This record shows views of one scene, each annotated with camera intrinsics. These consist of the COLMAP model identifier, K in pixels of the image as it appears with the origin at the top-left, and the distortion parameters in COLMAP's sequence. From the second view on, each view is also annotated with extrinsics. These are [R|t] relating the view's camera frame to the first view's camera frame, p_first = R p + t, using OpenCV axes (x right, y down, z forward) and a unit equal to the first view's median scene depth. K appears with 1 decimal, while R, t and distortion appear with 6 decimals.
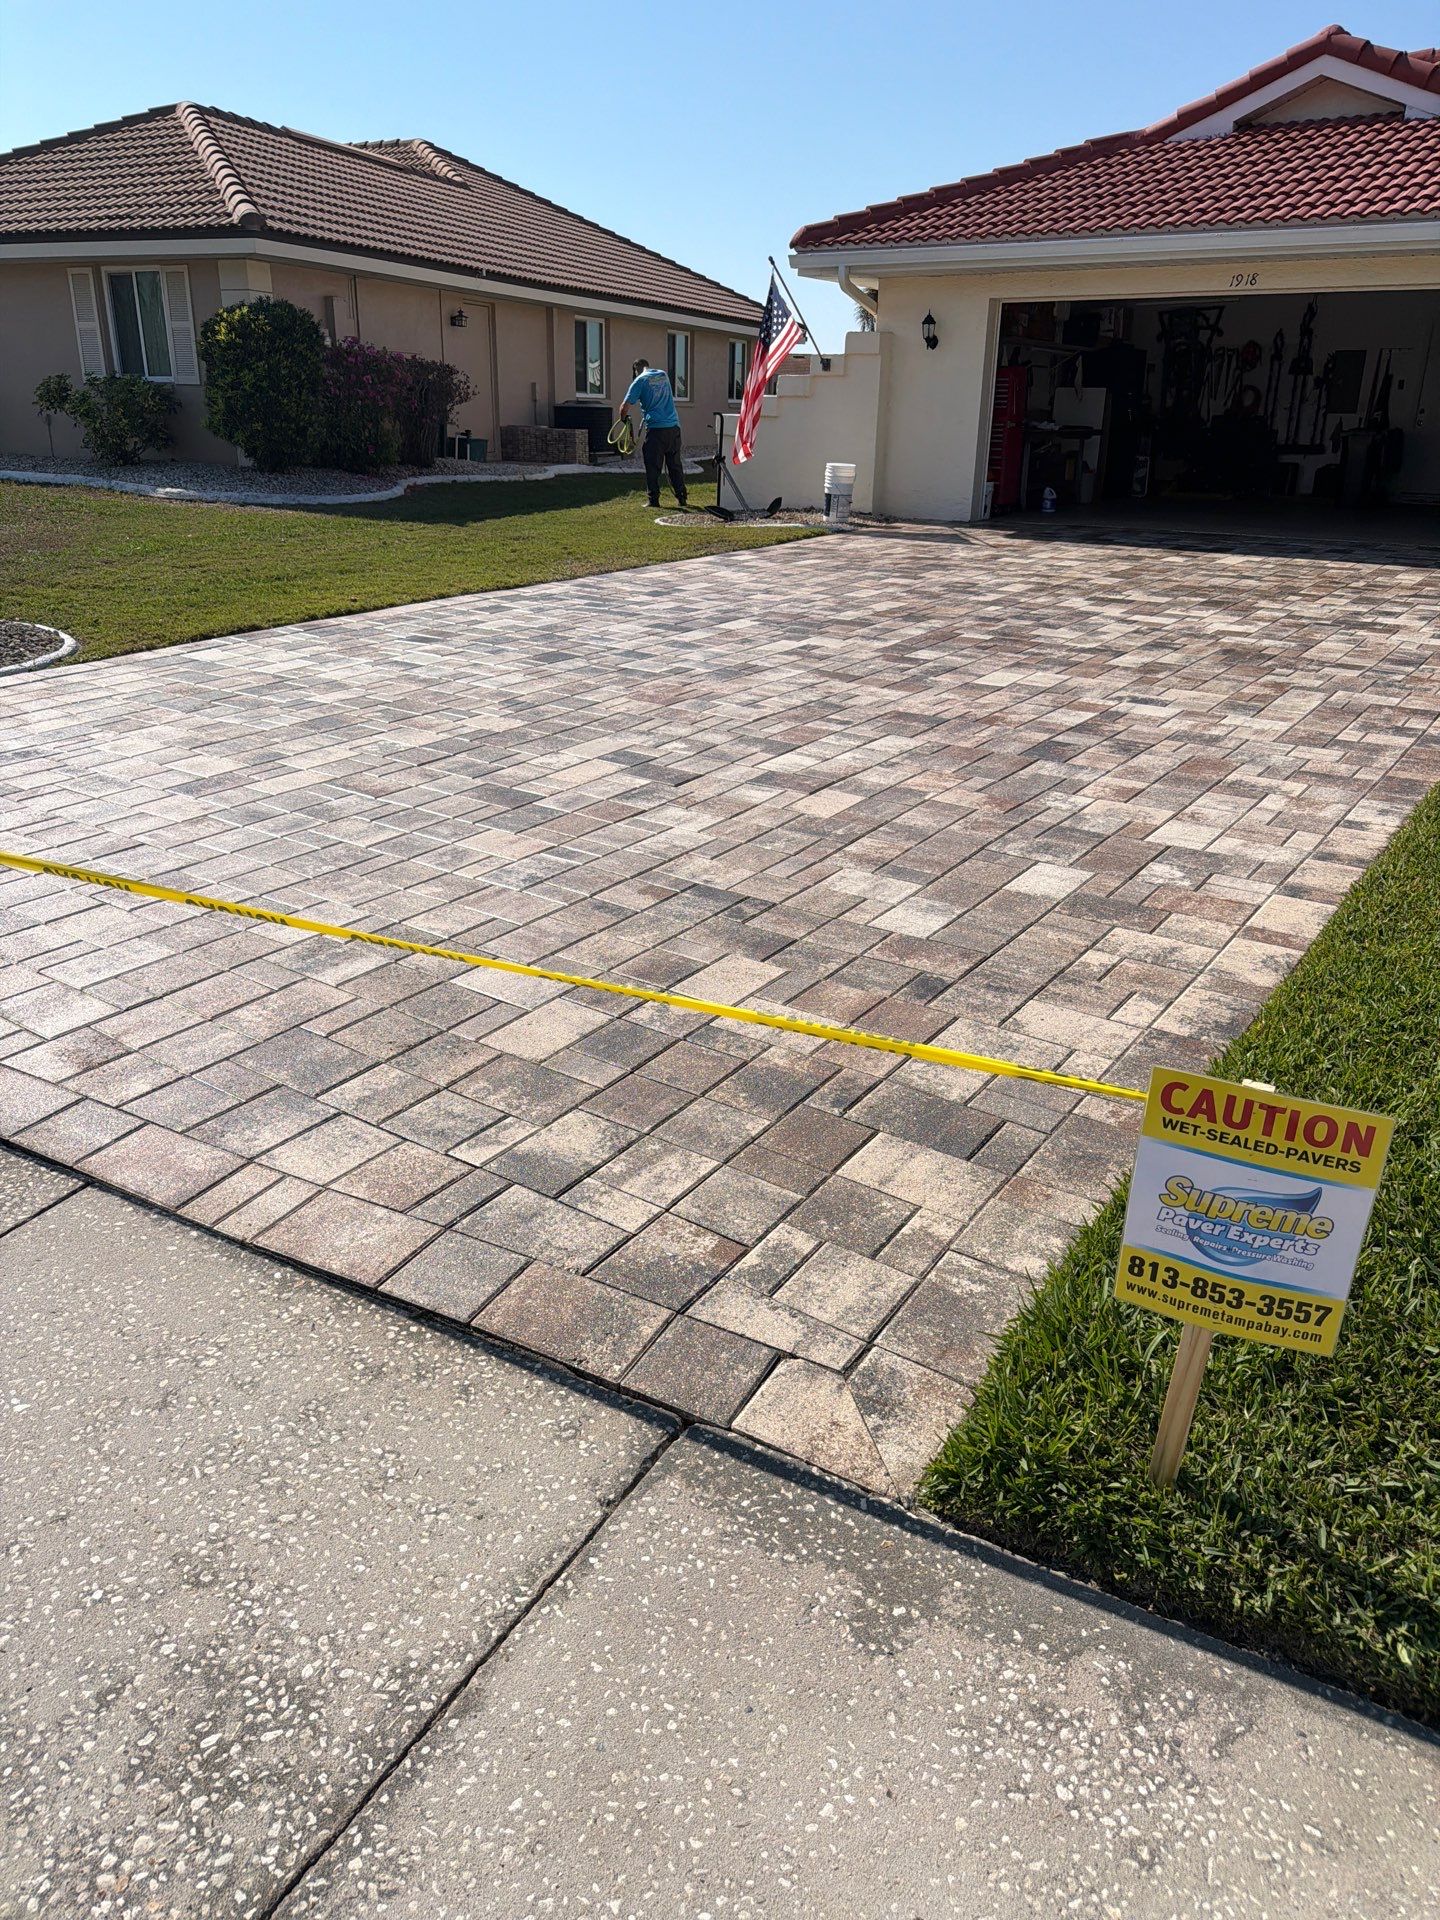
lens RADIAL K [[1371.4, 0, 720.0], [0, 1371.4, 960.0], [0, 0, 1]] dist [0.078727, -0.107124]
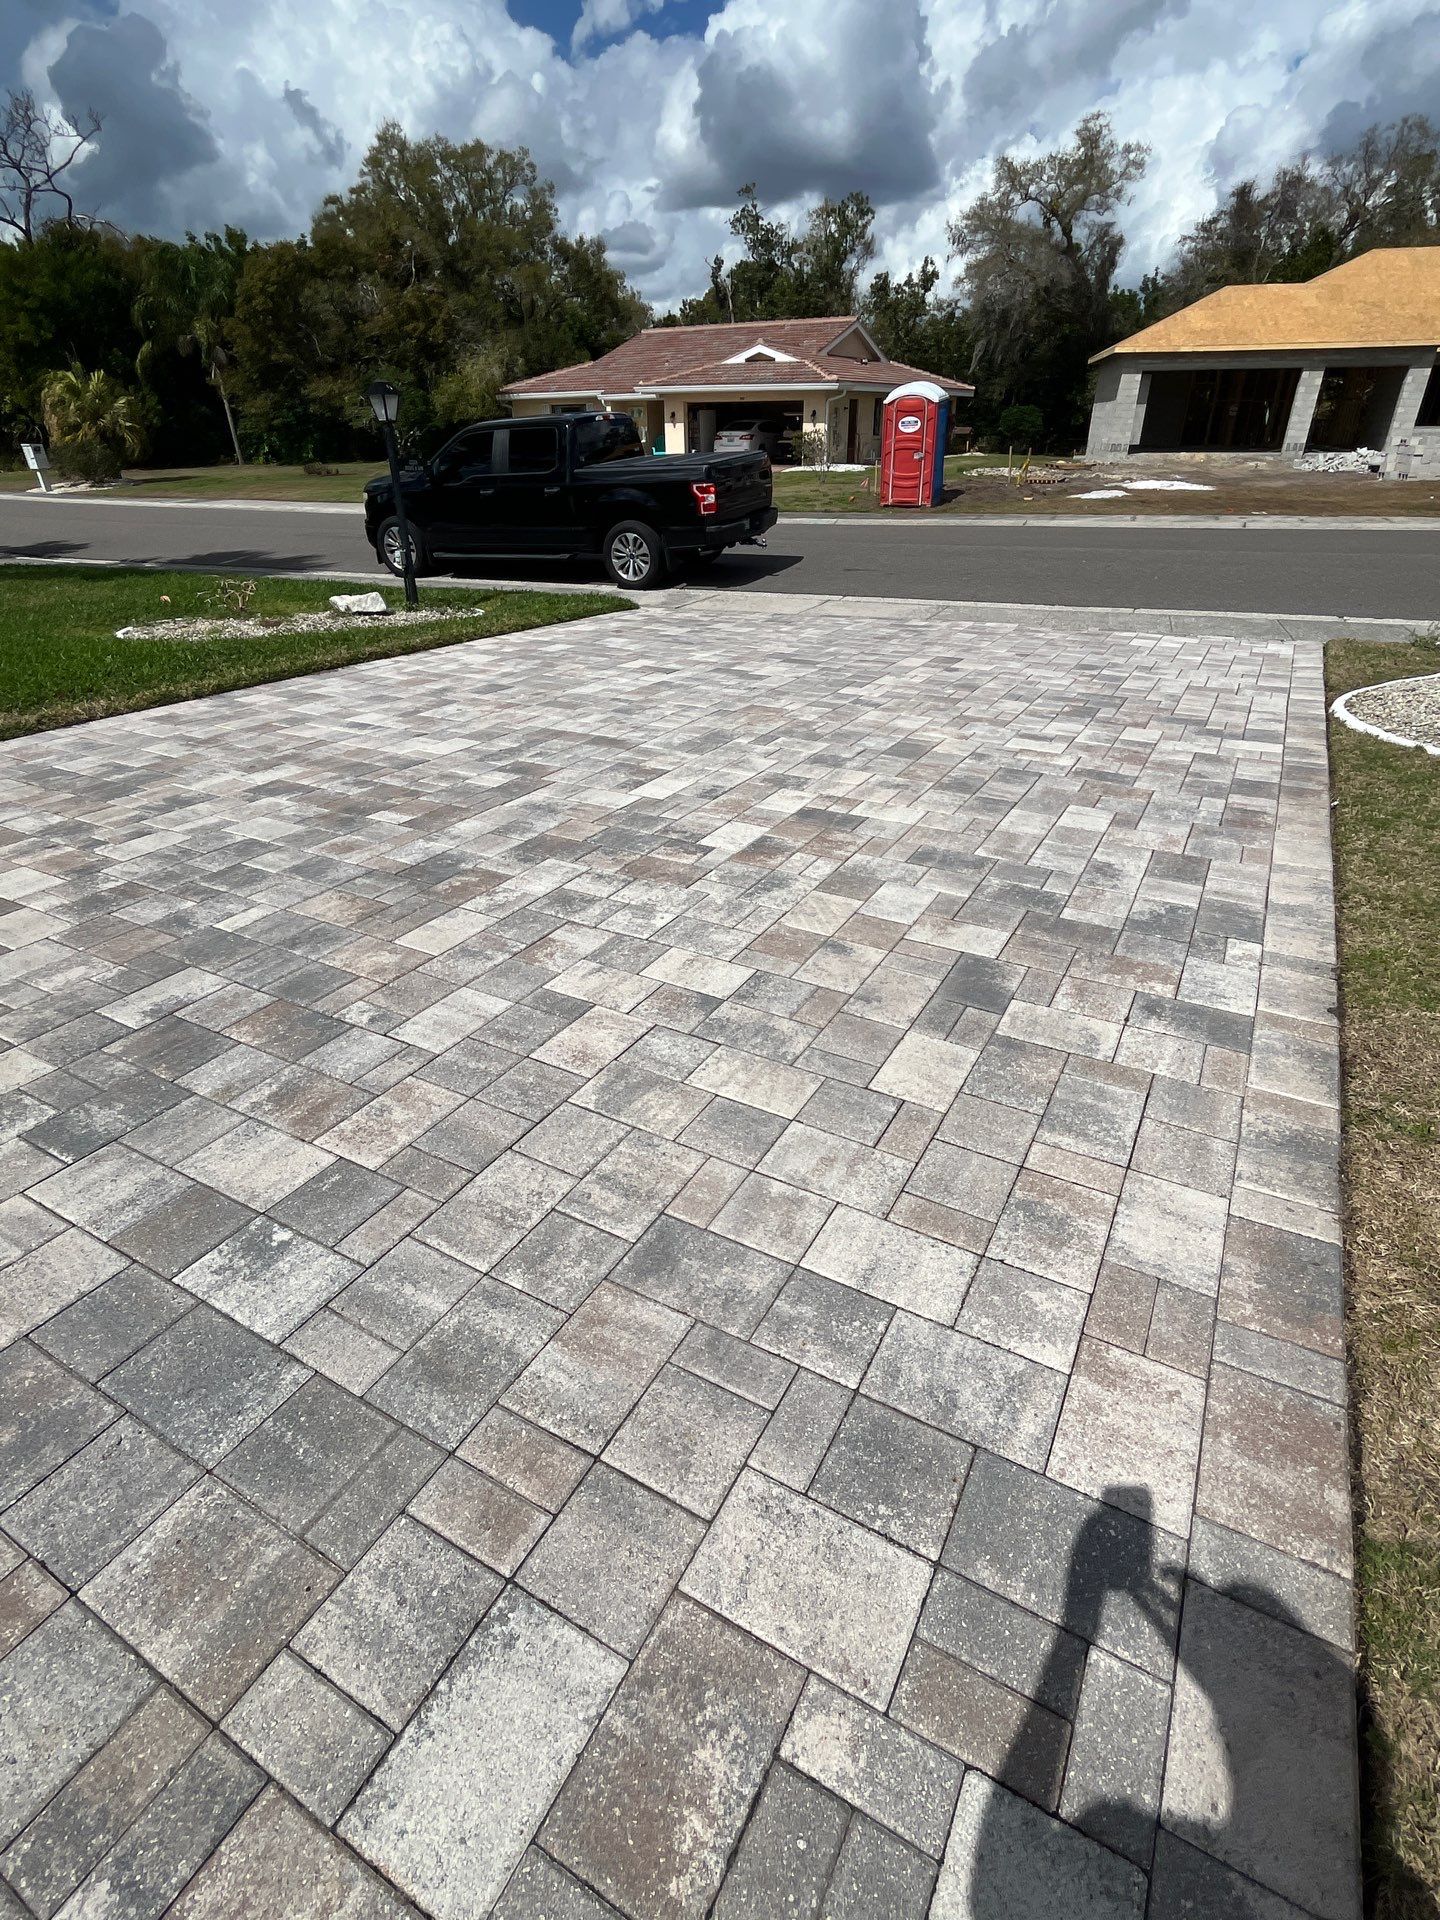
lens RADIAL K [[936.1, 0, 724.3], [0, 936.1, 926.2], [0, 0, 1]] dist [-0.006028, -0.000523]
pose [[-0.994235, 0.045207, -0.097229, 0.093380], [-0.044969, 0.647377, 0.760842, -0.830632], [0.097339, 0.760828, -0.641612, 1.984786]]
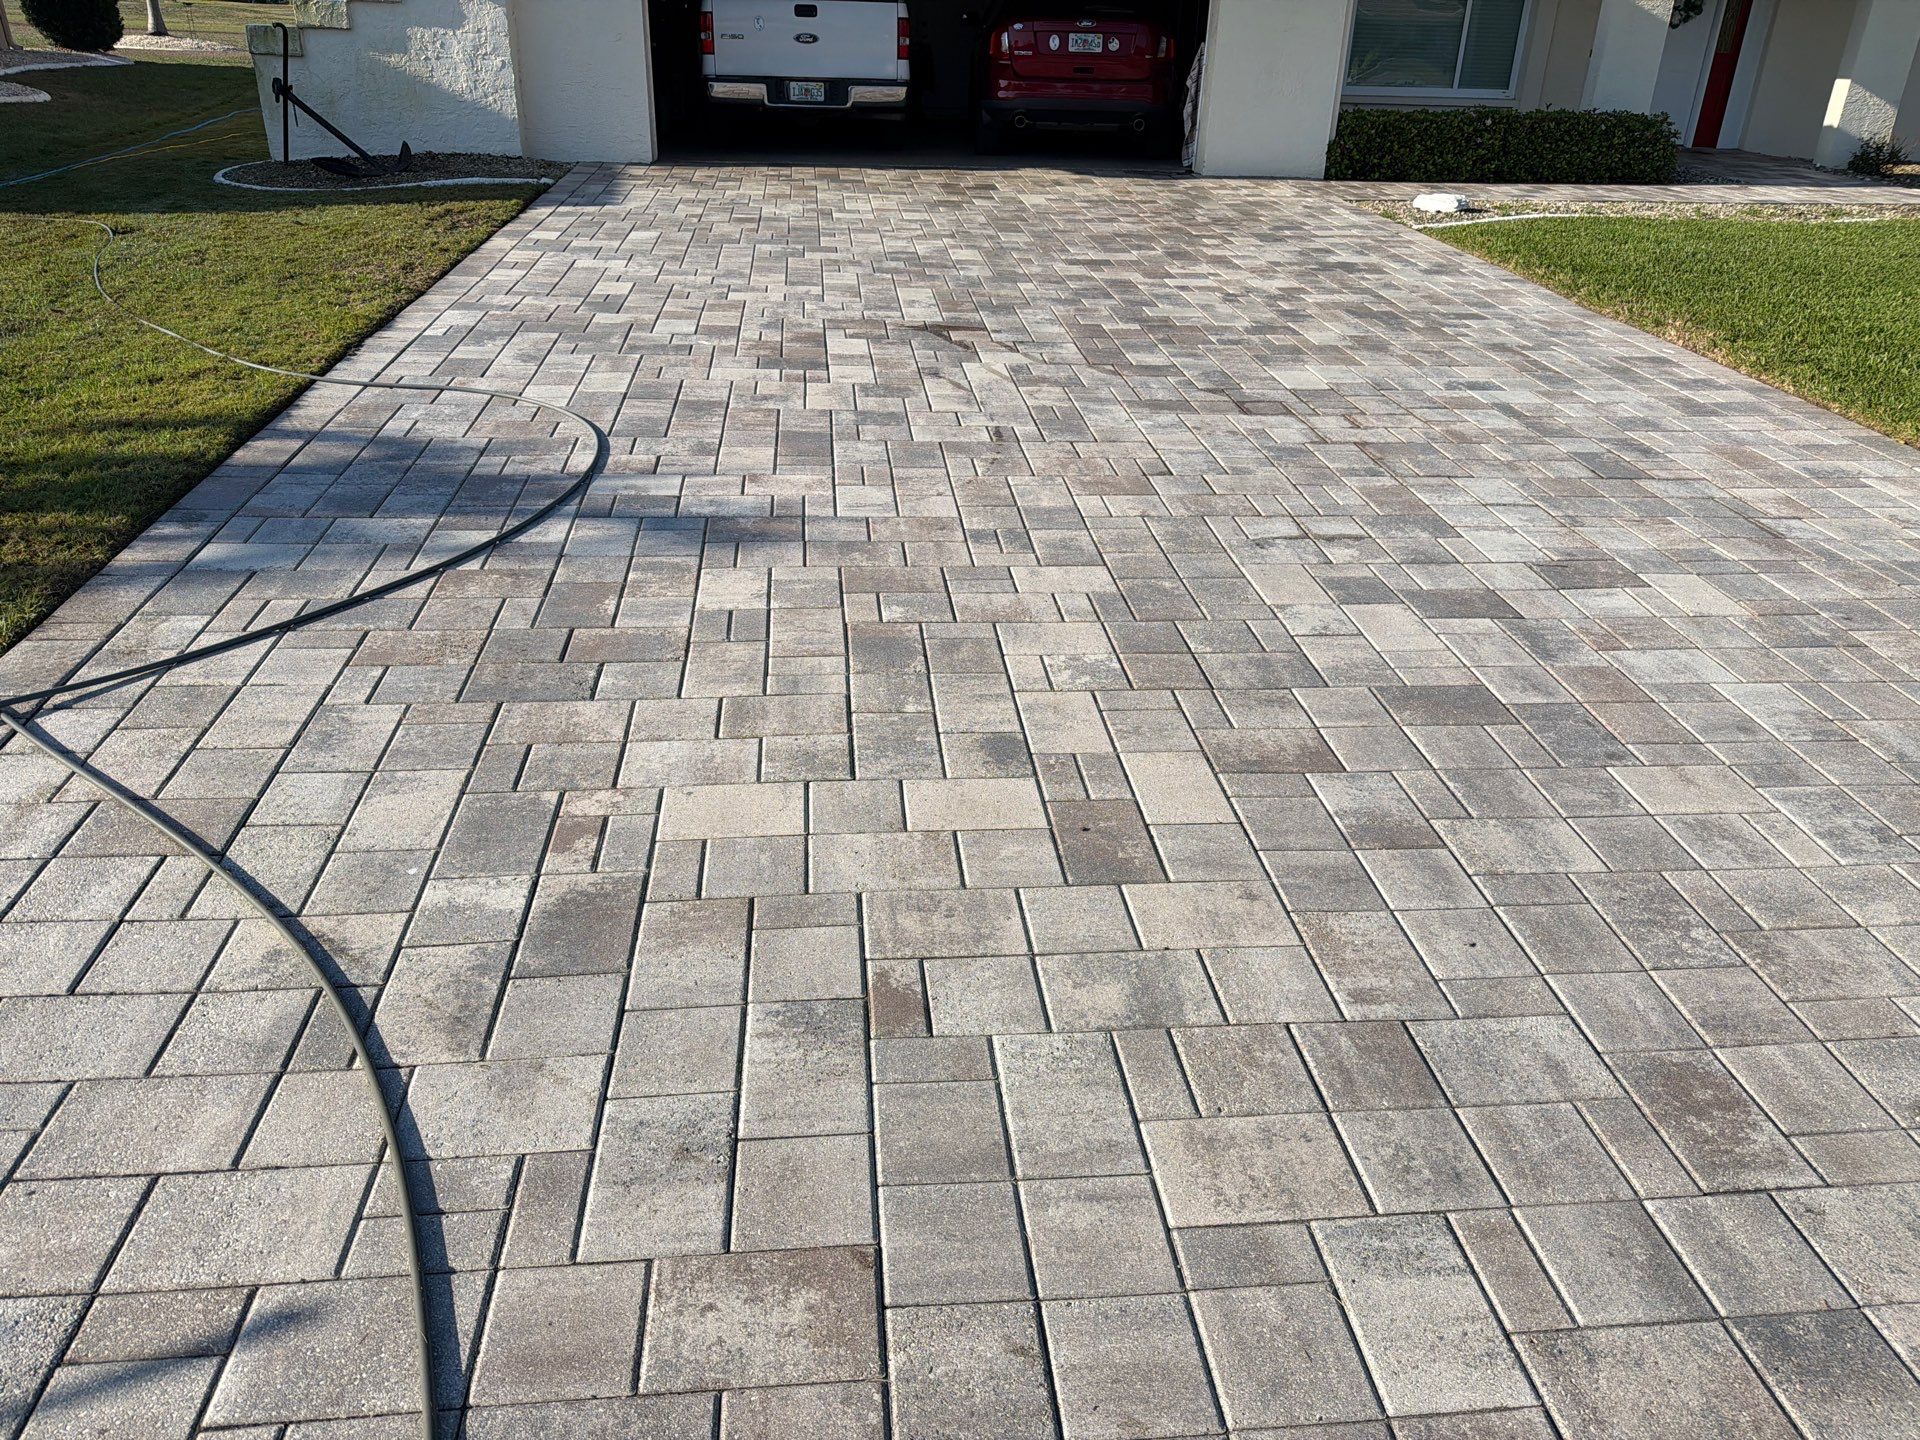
lens RADIAL K [[1371.4, 0, 961.0], [0, 1371.4, 706.5], [0, 0, 1]] dist [0.078727, -0.107124]
pose [[0.751488, -0.287915, 0.593609, -0.659092], [0.230490, 0.957630, 0.172681, -0.260155], [-0.618175, 0.007053, 0.786009, 0.578258]]
